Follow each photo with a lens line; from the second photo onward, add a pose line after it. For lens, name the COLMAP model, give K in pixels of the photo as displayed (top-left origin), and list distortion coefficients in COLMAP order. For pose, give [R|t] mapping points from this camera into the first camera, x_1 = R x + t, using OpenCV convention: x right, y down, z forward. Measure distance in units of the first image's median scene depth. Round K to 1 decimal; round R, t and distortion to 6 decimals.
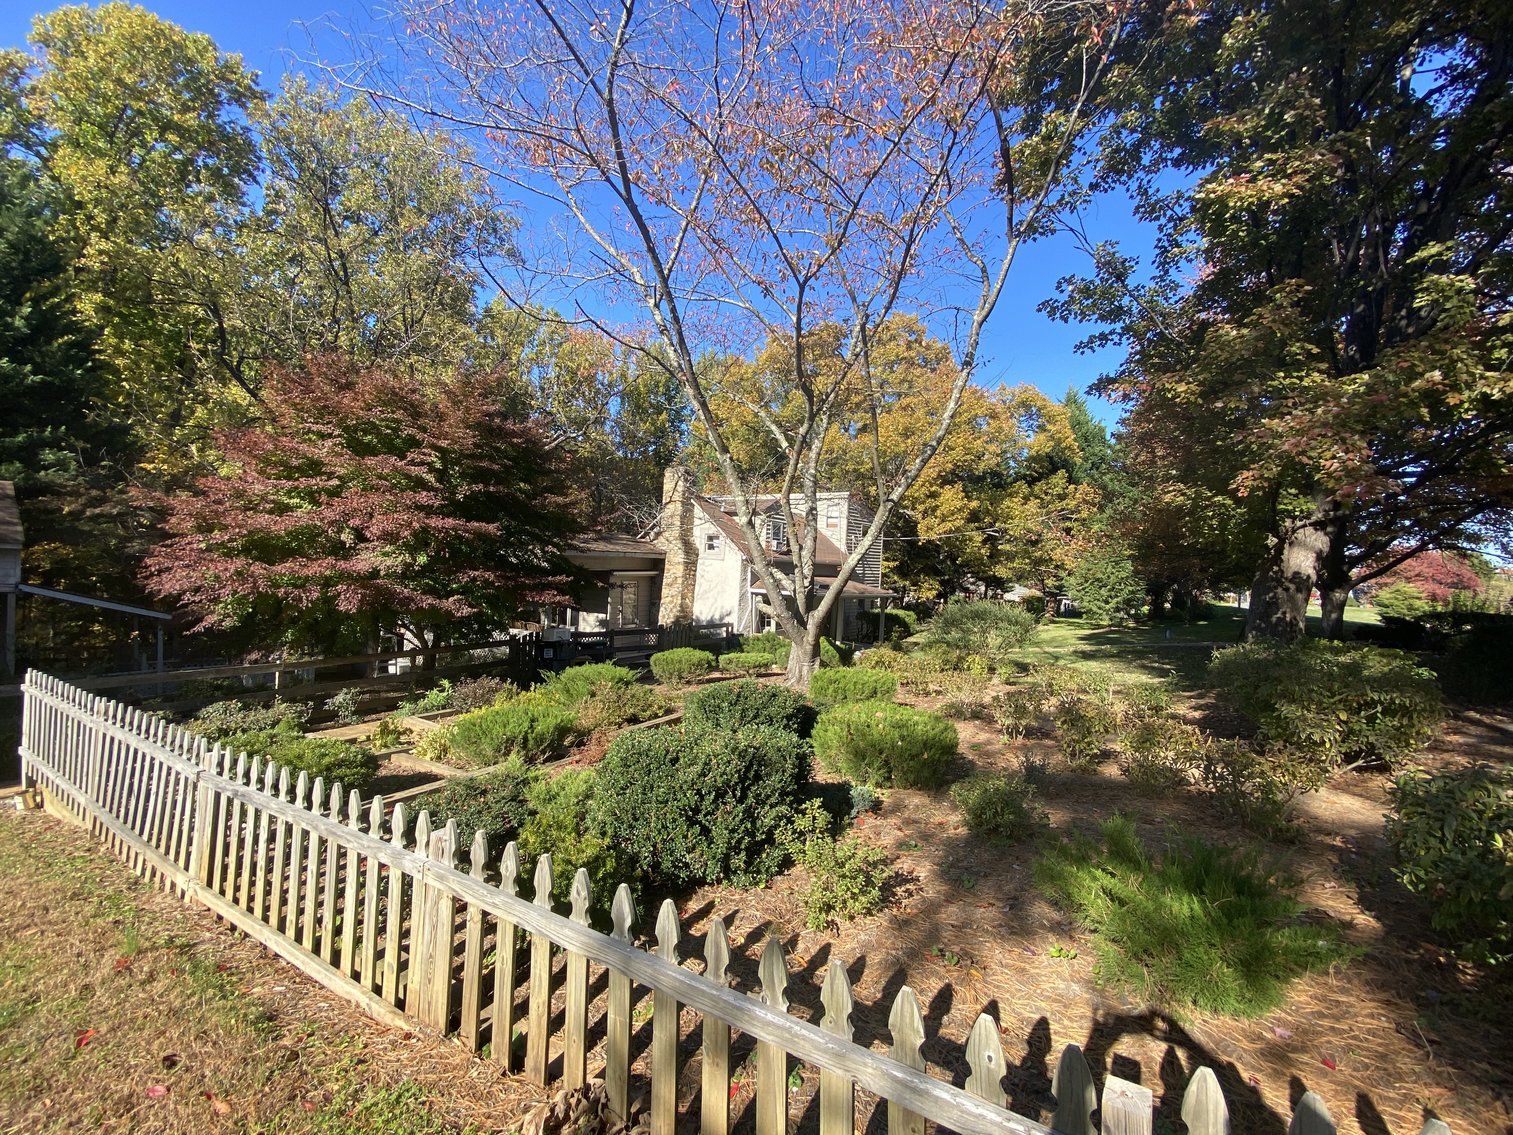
lens RADIAL K [[628.5, 0, 753.5], [0, 628.5, 565.9], [0, 0, 1]] dist [-0.002111, -0.005099]
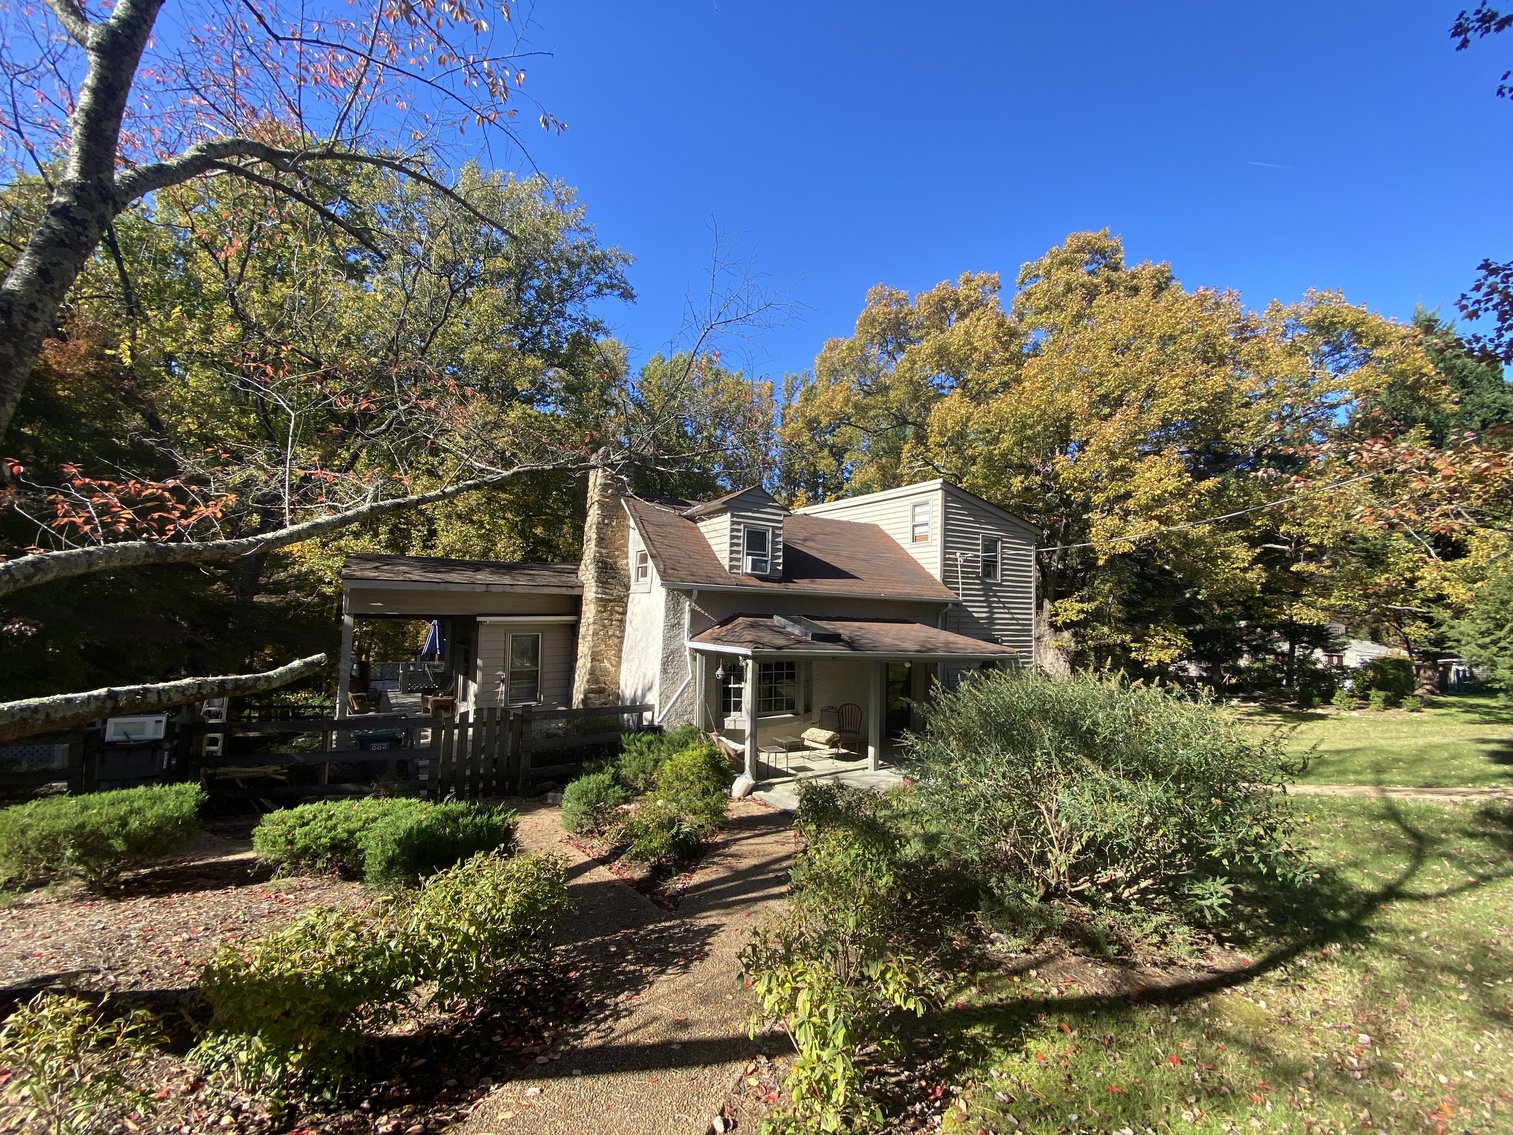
lens RADIAL K [[628.5, 0, 753.1], [0, 628.5, 573.4], [0, 0, 1]] dist [-0.002111, -0.005099]
pose [[0.927134, -0.052671, -0.371009, 0.246979], [0.018960, 0.995398, -0.093933, 0.028438], [0.374249, 0.080054, 0.923866, 0.487956]]
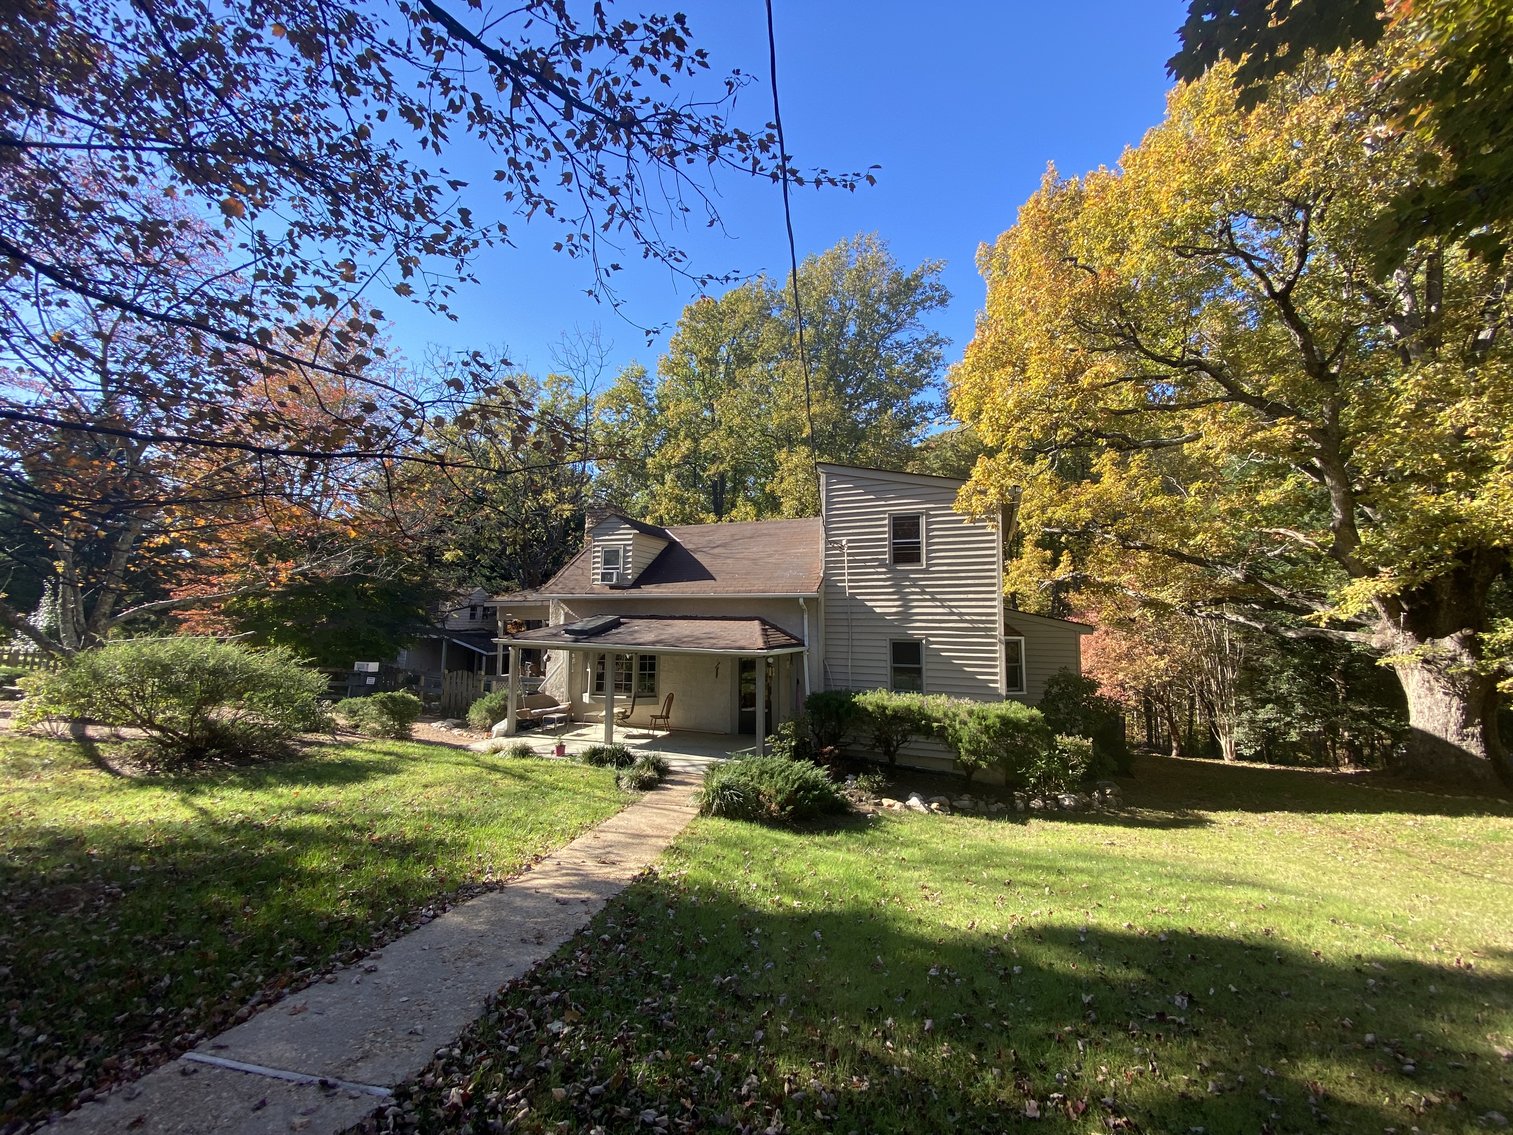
lens RADIAL K [[628.5, 0, 740.3], [0, 628.5, 568.5], [0, 0, 1]] dist [-0.002111, -0.005099]
pose [[0.249927, -0.126534, -0.959961, 0.770032], [0.000134, 0.991429, -0.130647, 0.052309], [0.968265, 0.032524, 0.247802, 0.979706]]
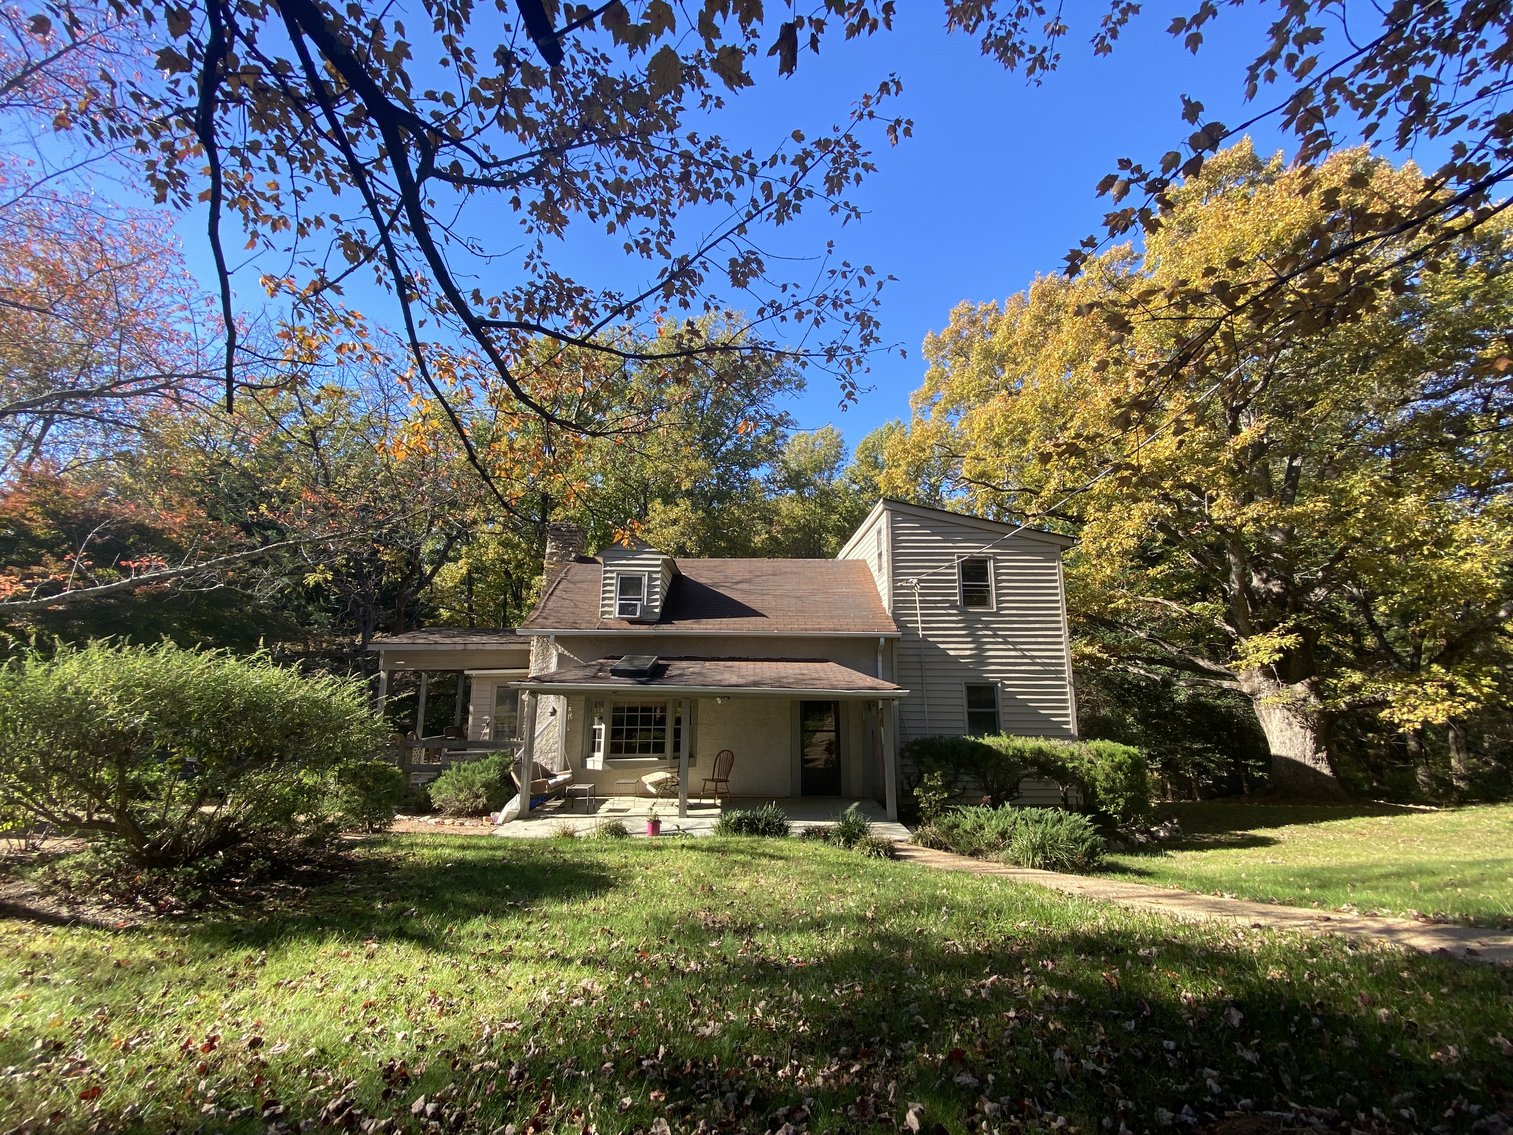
lens RADIAL K [[628.5, 0, 758.7], [0, 628.5, 570.1], [0, 0, 1]] dist [-0.002111, -0.005099]
pose [[0.613607, -0.196905, -0.764666, 0.570474], [0.020280, 0.972019, -0.234025, 0.071959], [0.789351, 0.128092, 0.600431, 0.751895]]
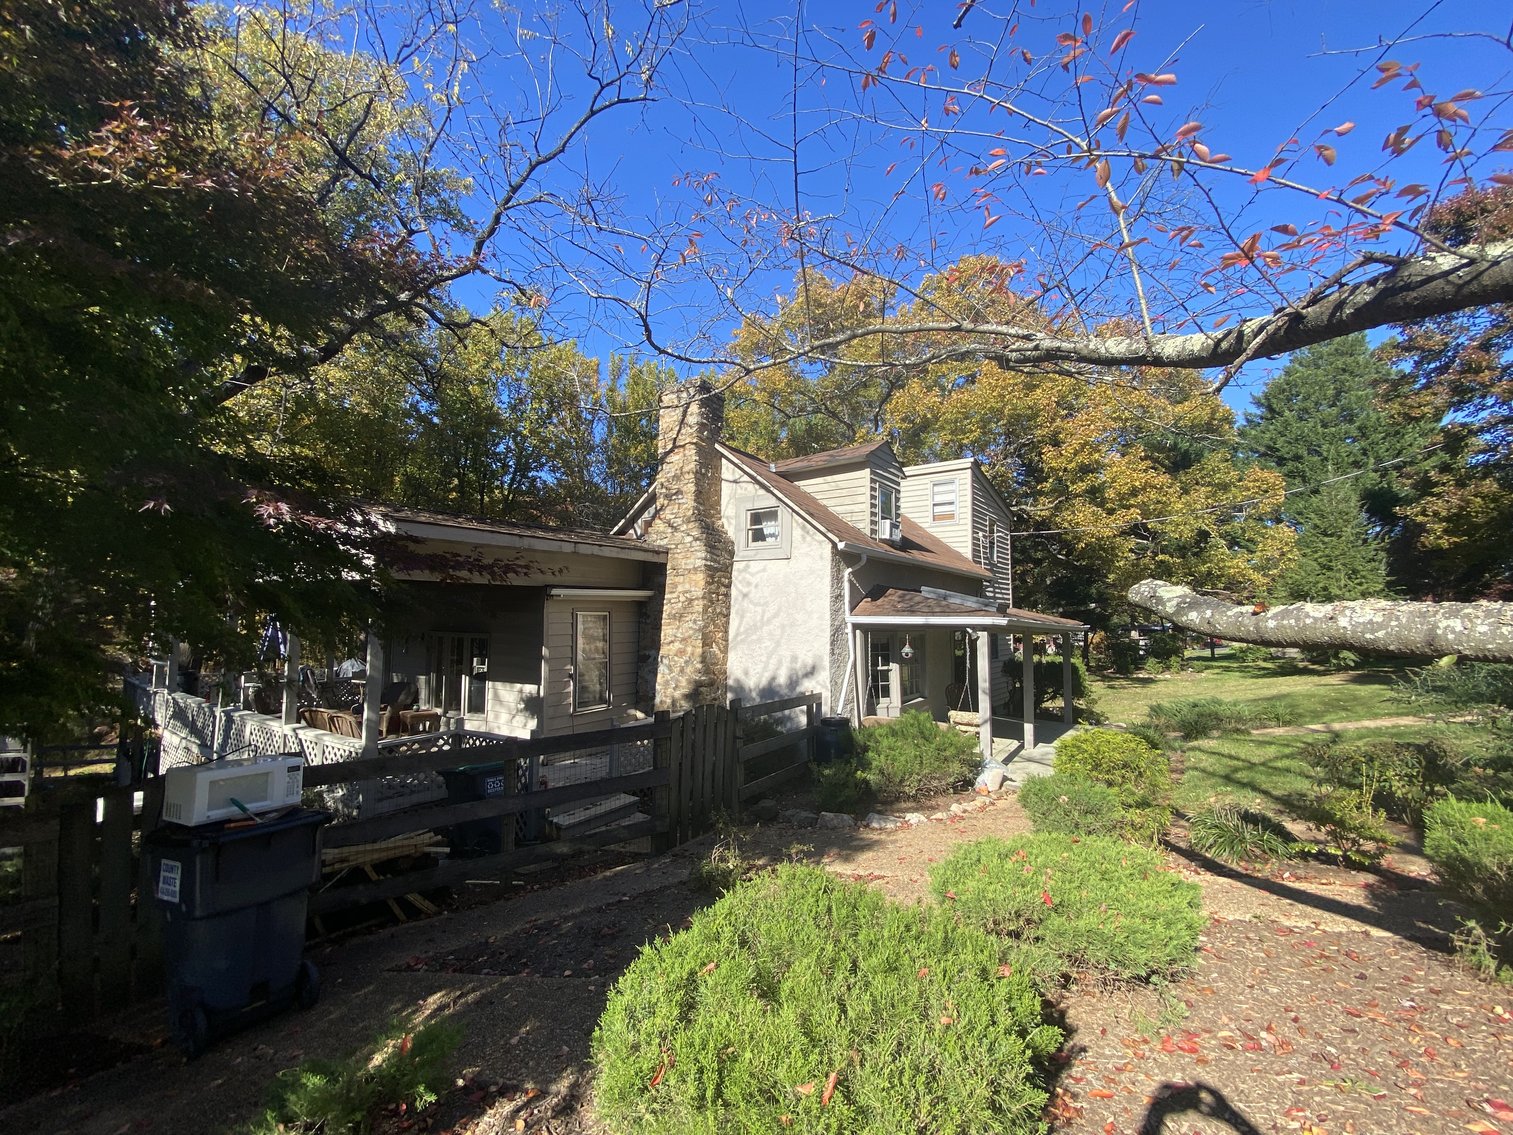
lens RADIAL K [[628.5, 0, 757.2], [0, 628.5, 561.1], [0, 0, 1]] dist [-0.002111, -0.005099]
pose [[0.999224, -0.037964, 0.010513, -0.075135], [0.038813, 0.994422, -0.098070, 0.037209], [-0.006732, 0.098402, 0.995124, 0.516343]]
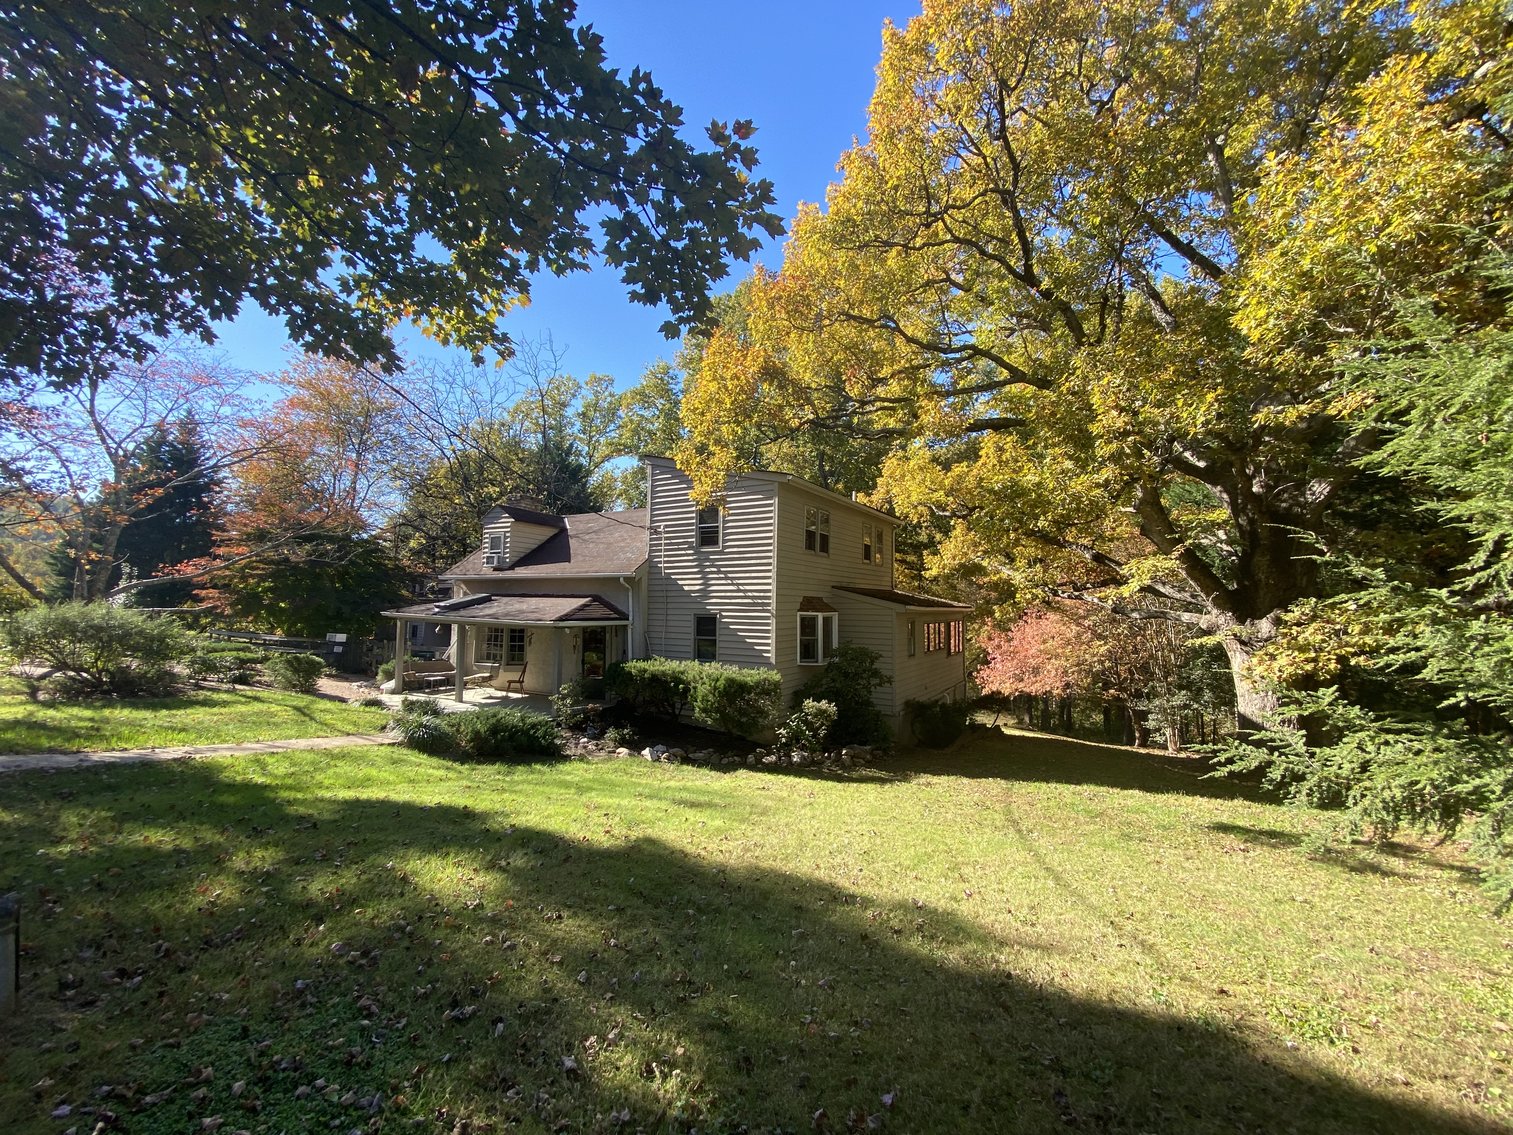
lens RADIAL K [[628.5, 0, 735.9], [0, 628.5, 567.8], [0, 0, 1]] dist [-0.002111, -0.005099]
pose [[0.107898, -0.112100, -0.987822, 0.891624], [-0.013725, 0.993360, -0.114228, 0.067901], [0.994067, 0.025883, 0.105643, 1.243545]]
